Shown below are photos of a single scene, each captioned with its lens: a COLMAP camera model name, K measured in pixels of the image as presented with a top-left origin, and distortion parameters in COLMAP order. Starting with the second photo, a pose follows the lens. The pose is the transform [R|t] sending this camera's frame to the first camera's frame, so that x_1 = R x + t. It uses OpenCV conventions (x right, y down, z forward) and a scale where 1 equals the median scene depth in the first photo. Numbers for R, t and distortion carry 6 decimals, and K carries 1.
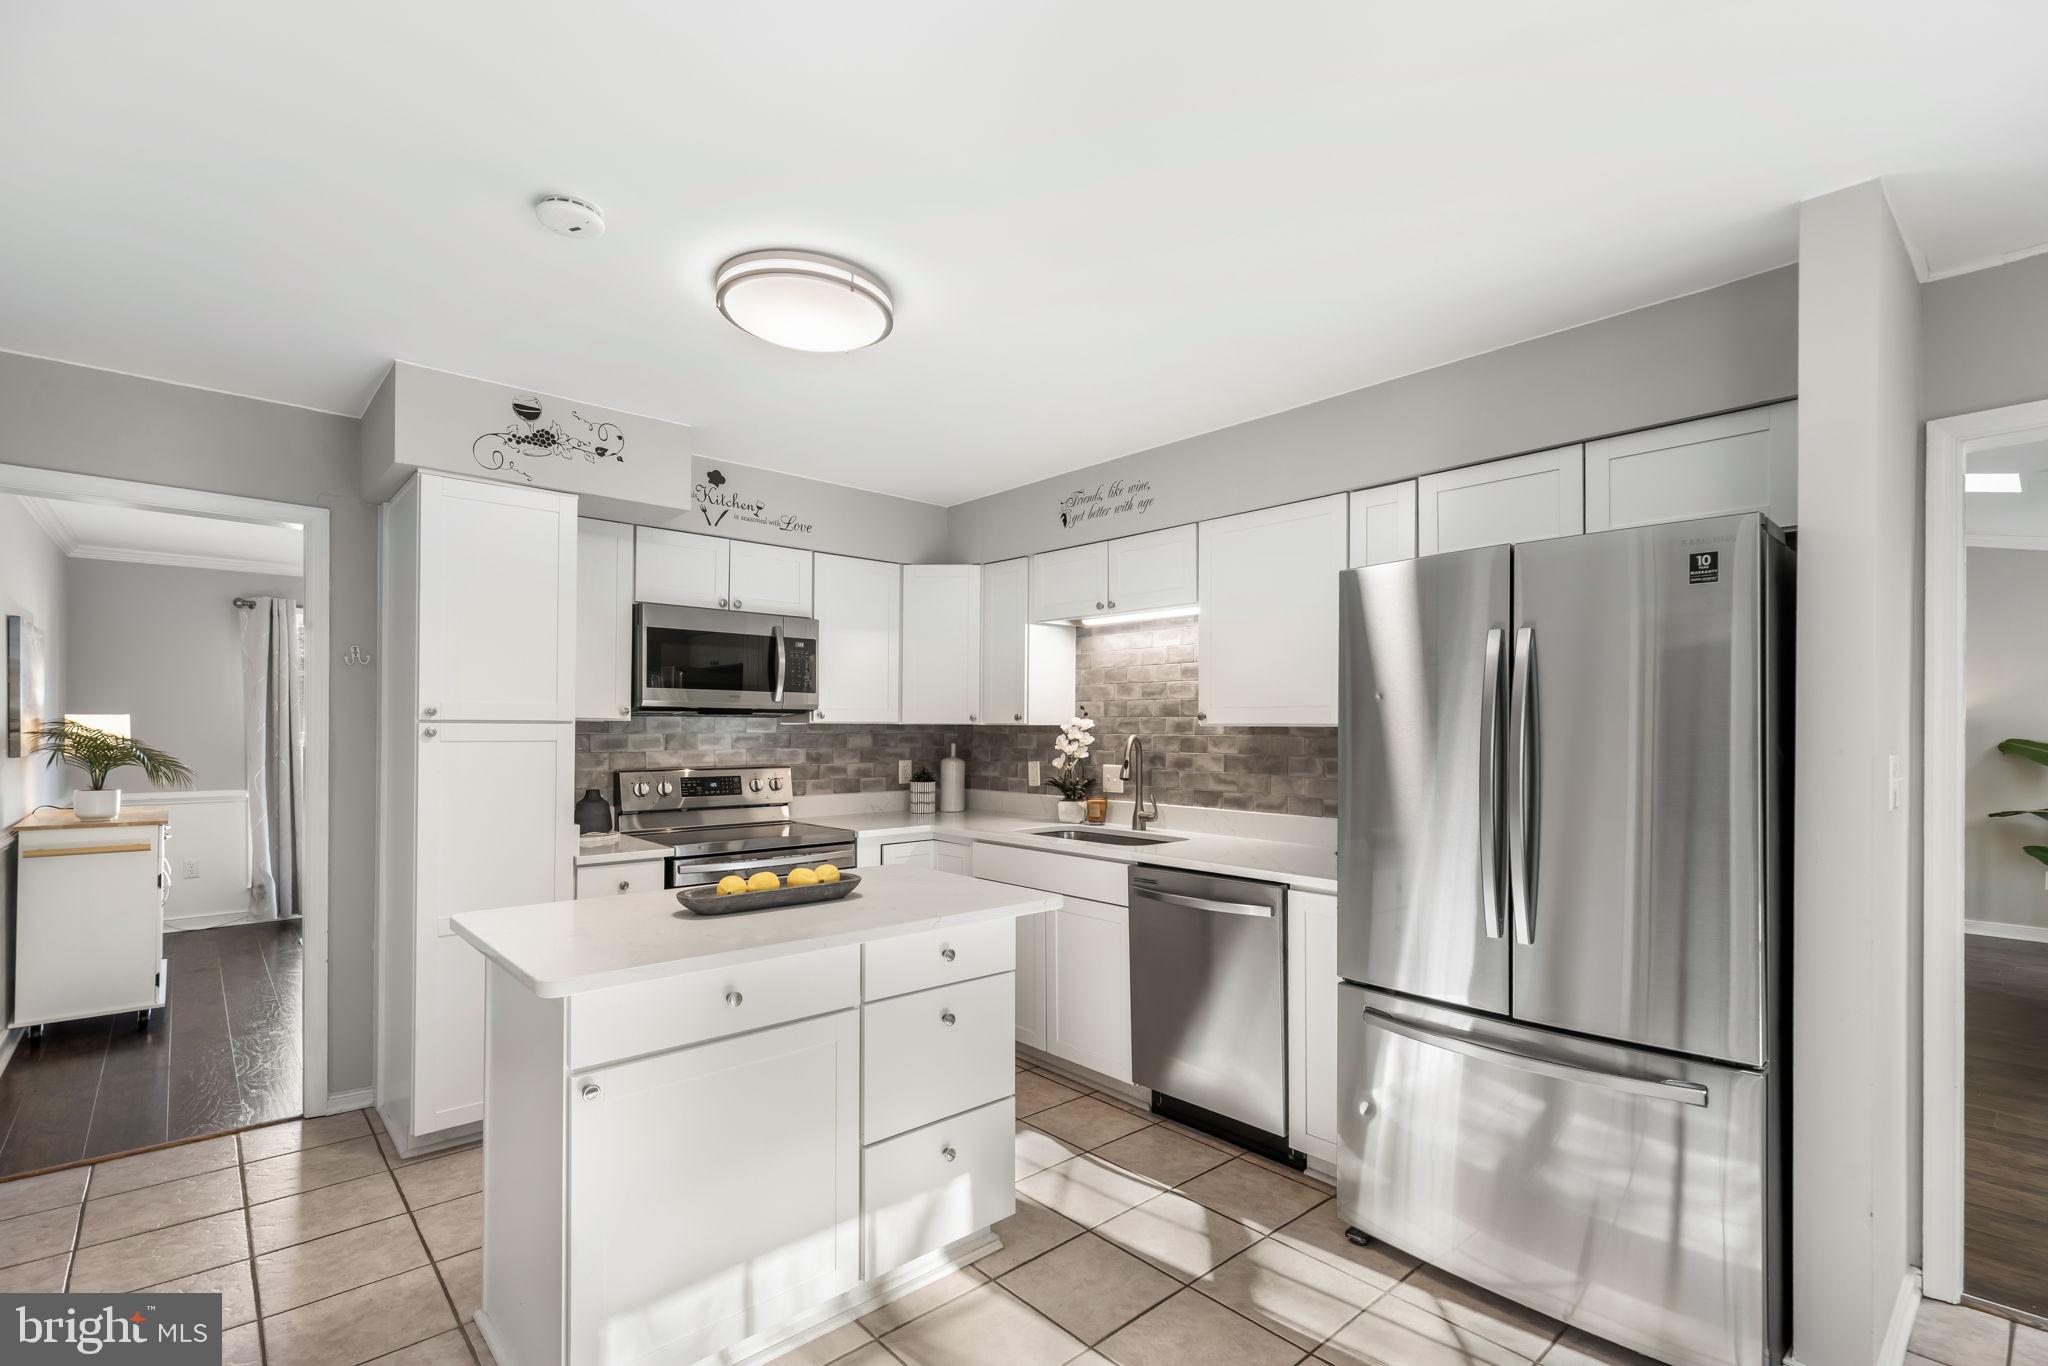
lens RADIAL K [[935.6, 0, 1042.0], [0, 935.6, 722.6], [0, 0, 1]] dist [0.000301, -0.000551]
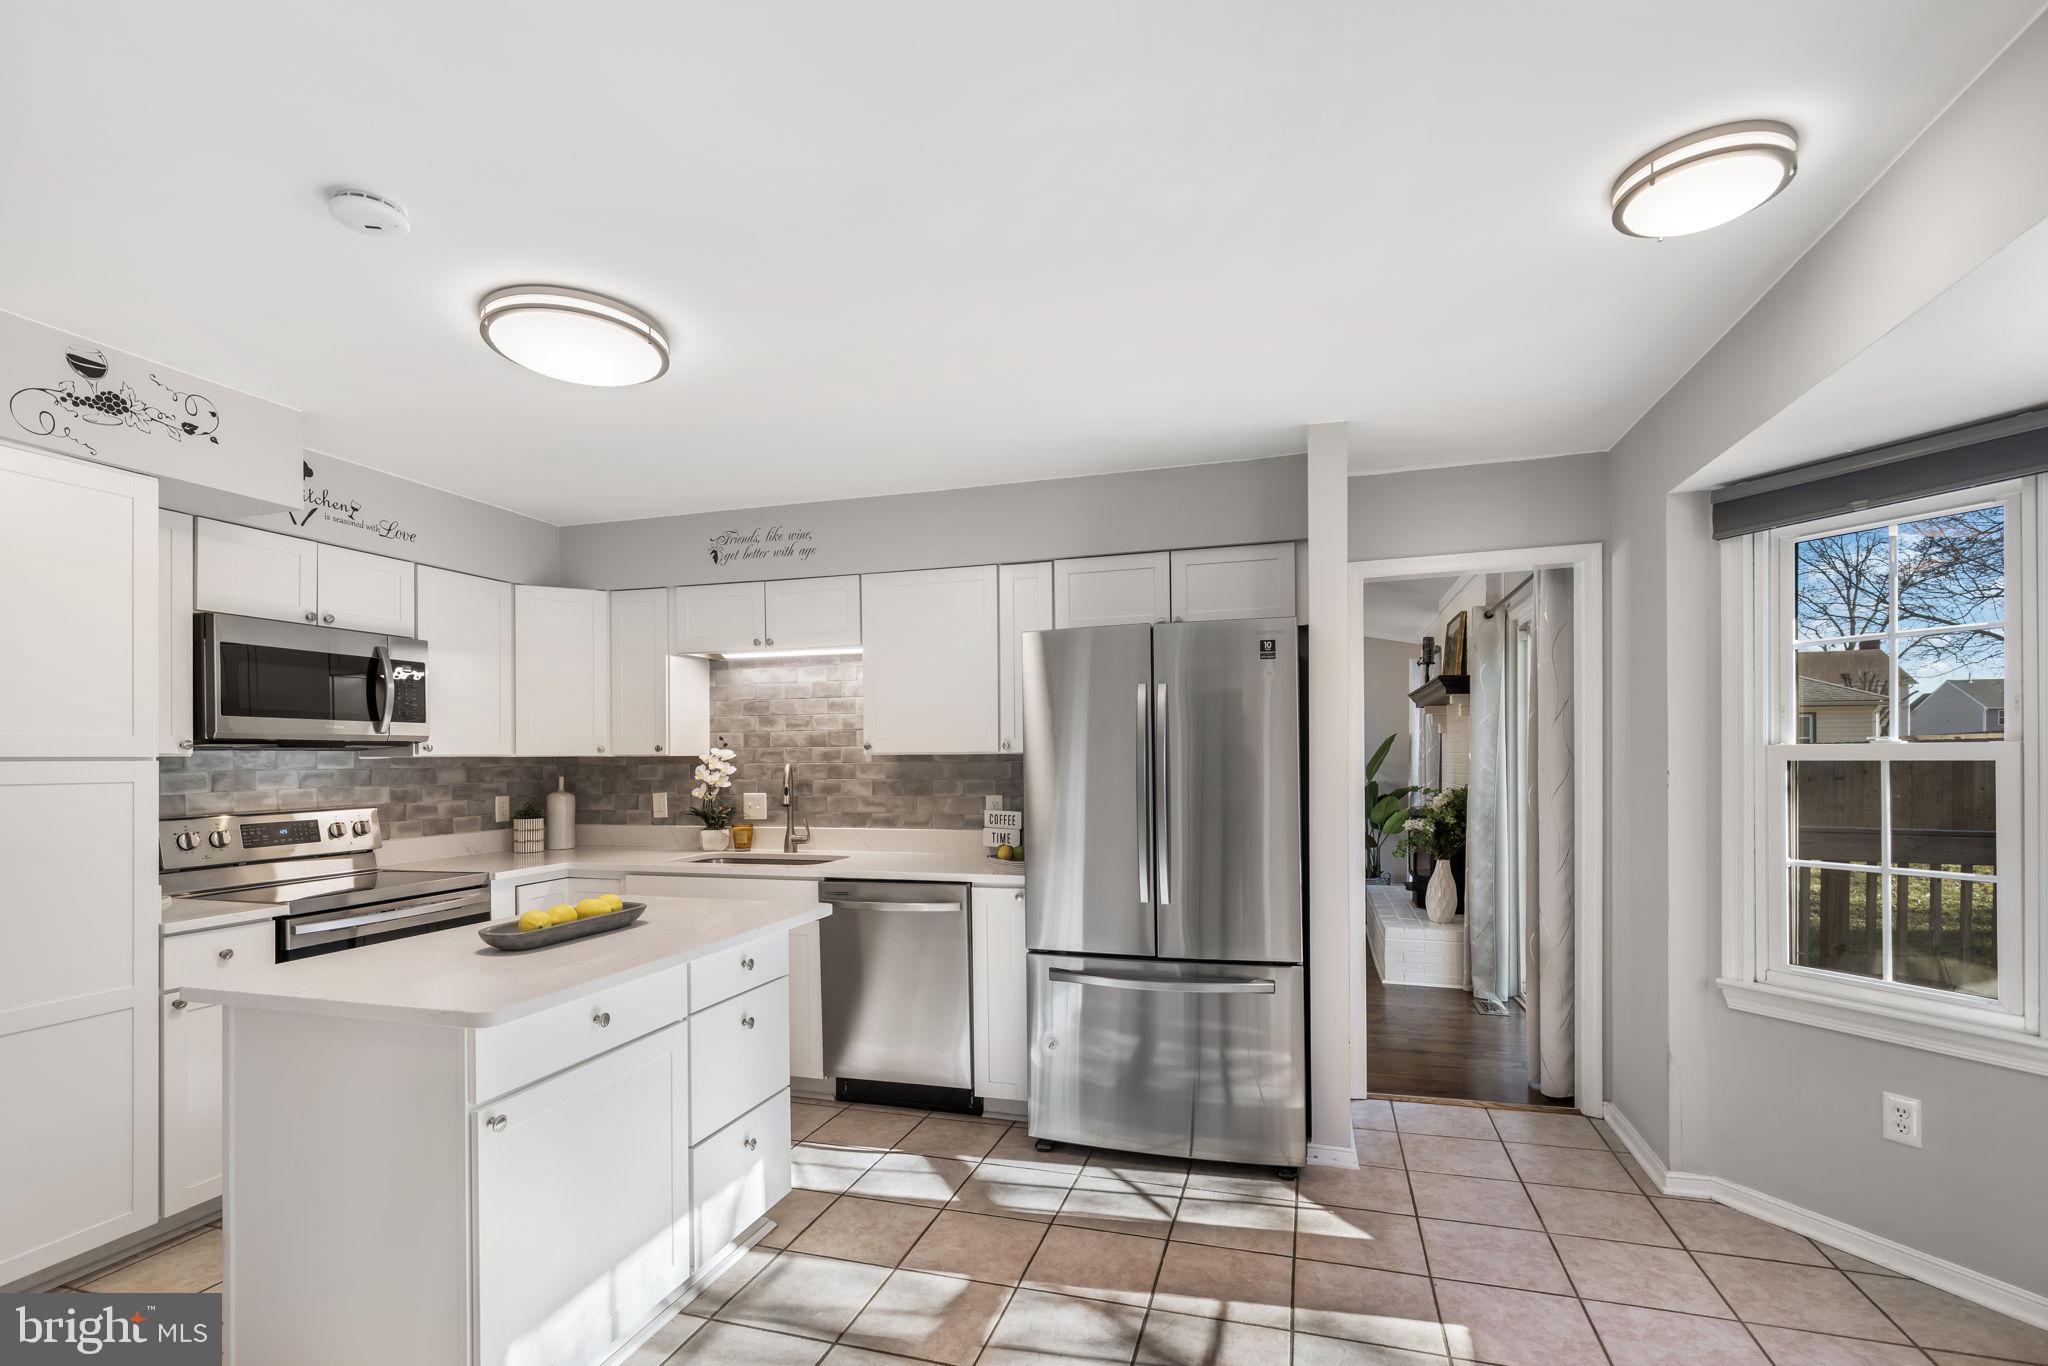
lens RADIAL K [[935.6, 0, 1036.5], [0, 935.6, 755.3], [0, 0, 1]] dist [0.000301, -0.000551]
pose [[0.858551, -0.011276, 0.512603, -0.253521], [0.009041, 0.999936, 0.006853, -0.001854], [-0.512648, -0.001249, 0.858598, -0.084225]]
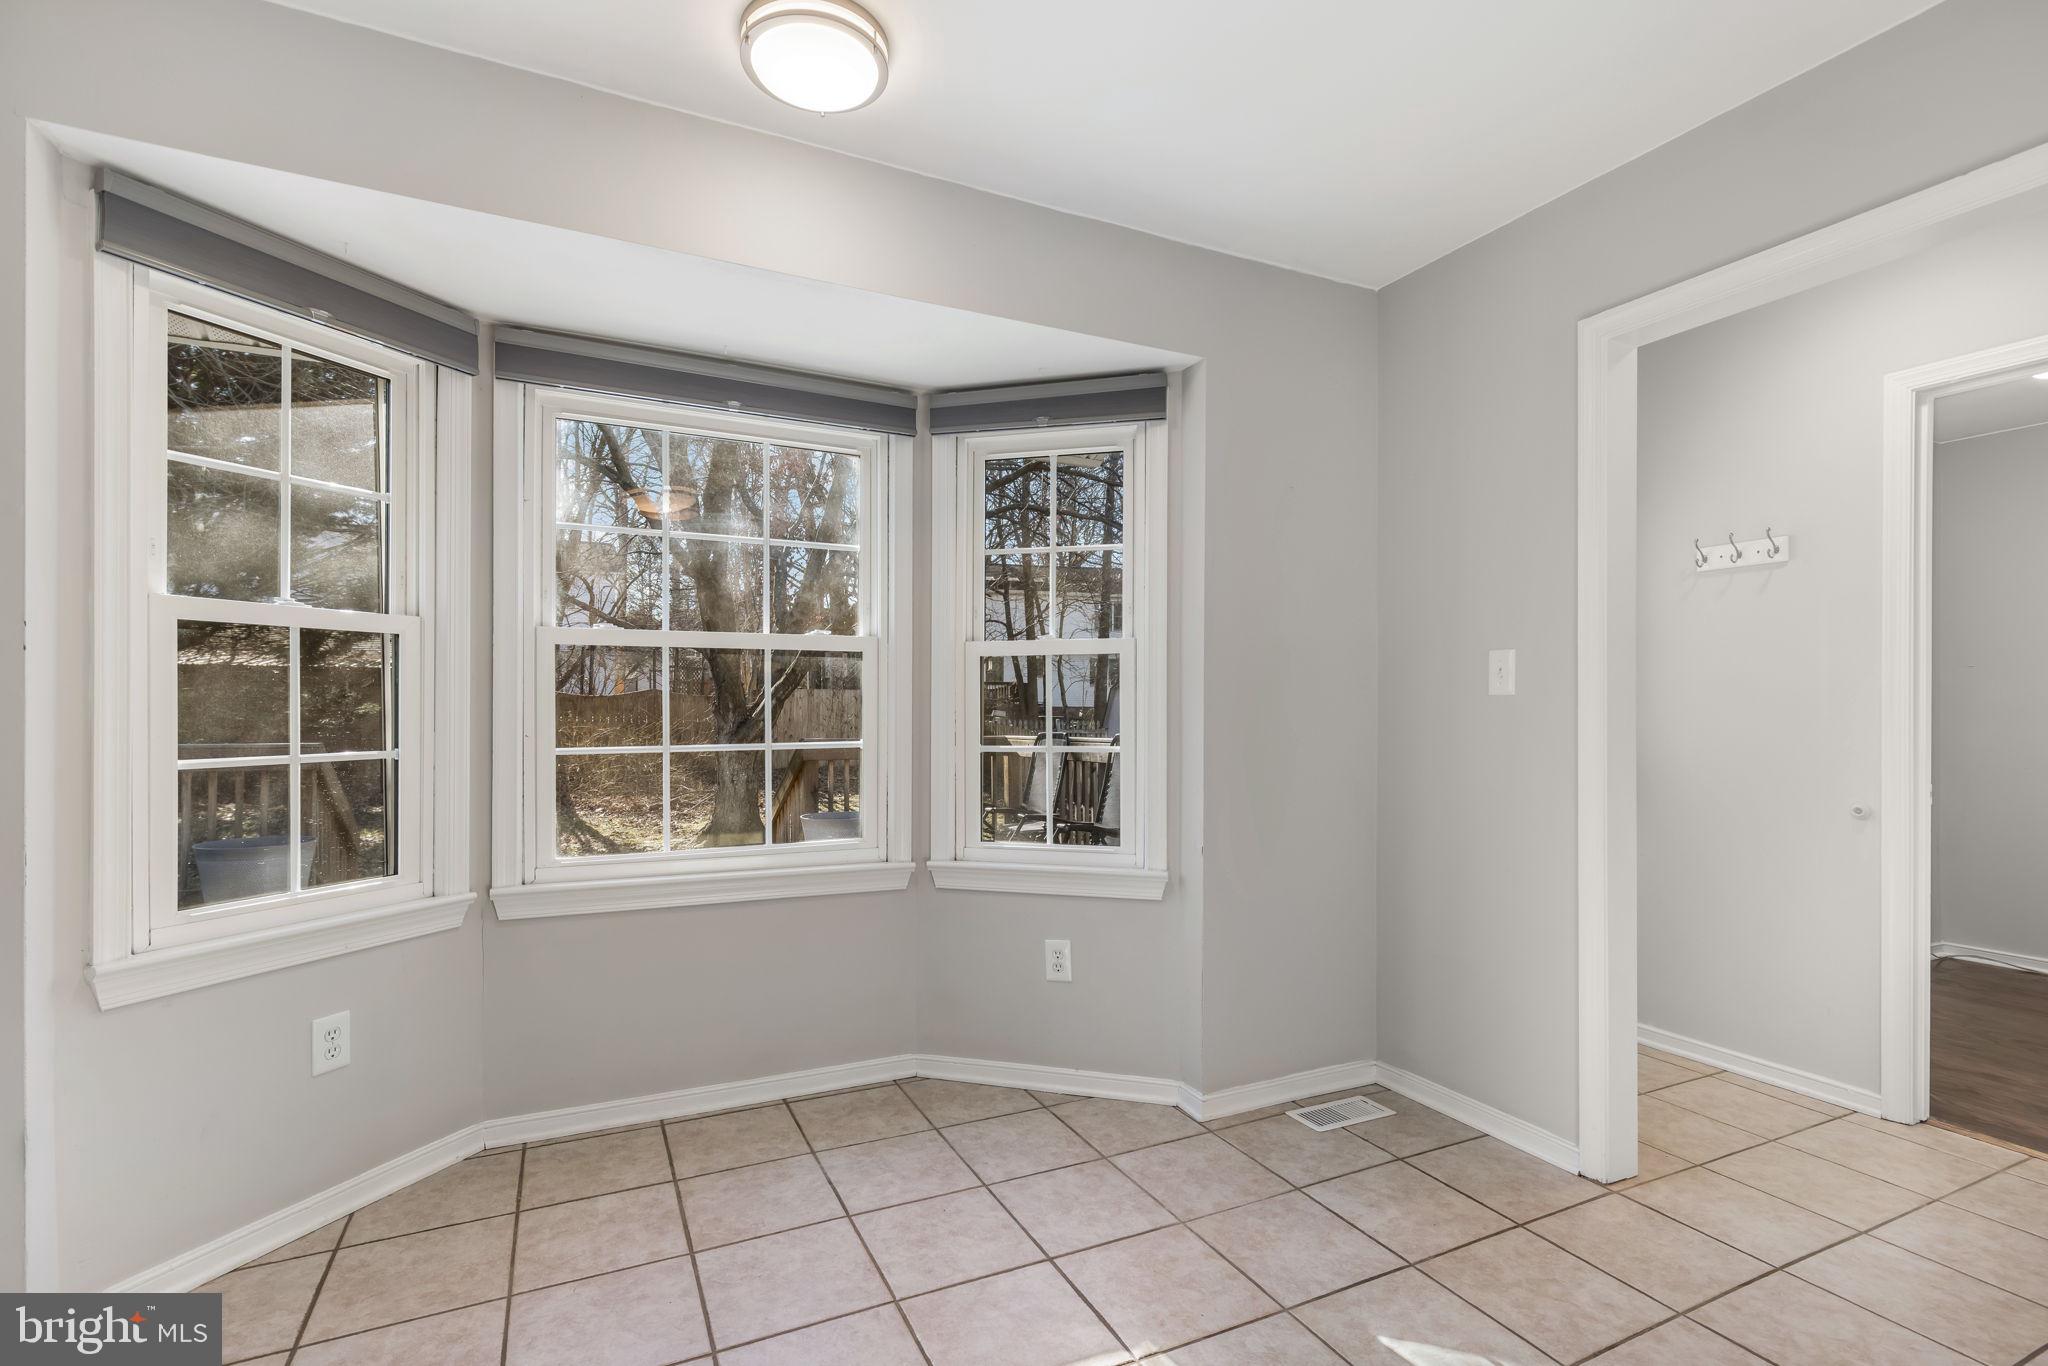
lens RADIAL K [[935.6, 0, 1006.9], [0, 935.6, 707.4], [0, 0, 1]] dist [0.000301, -0.000551]
pose [[-0.958777, -0.009255, 0.284009, 0.097892], [-0.008996, 0.999957, 0.002215, 0.064288], [-0.284018, -0.000431, -0.958819, 0.706615]]
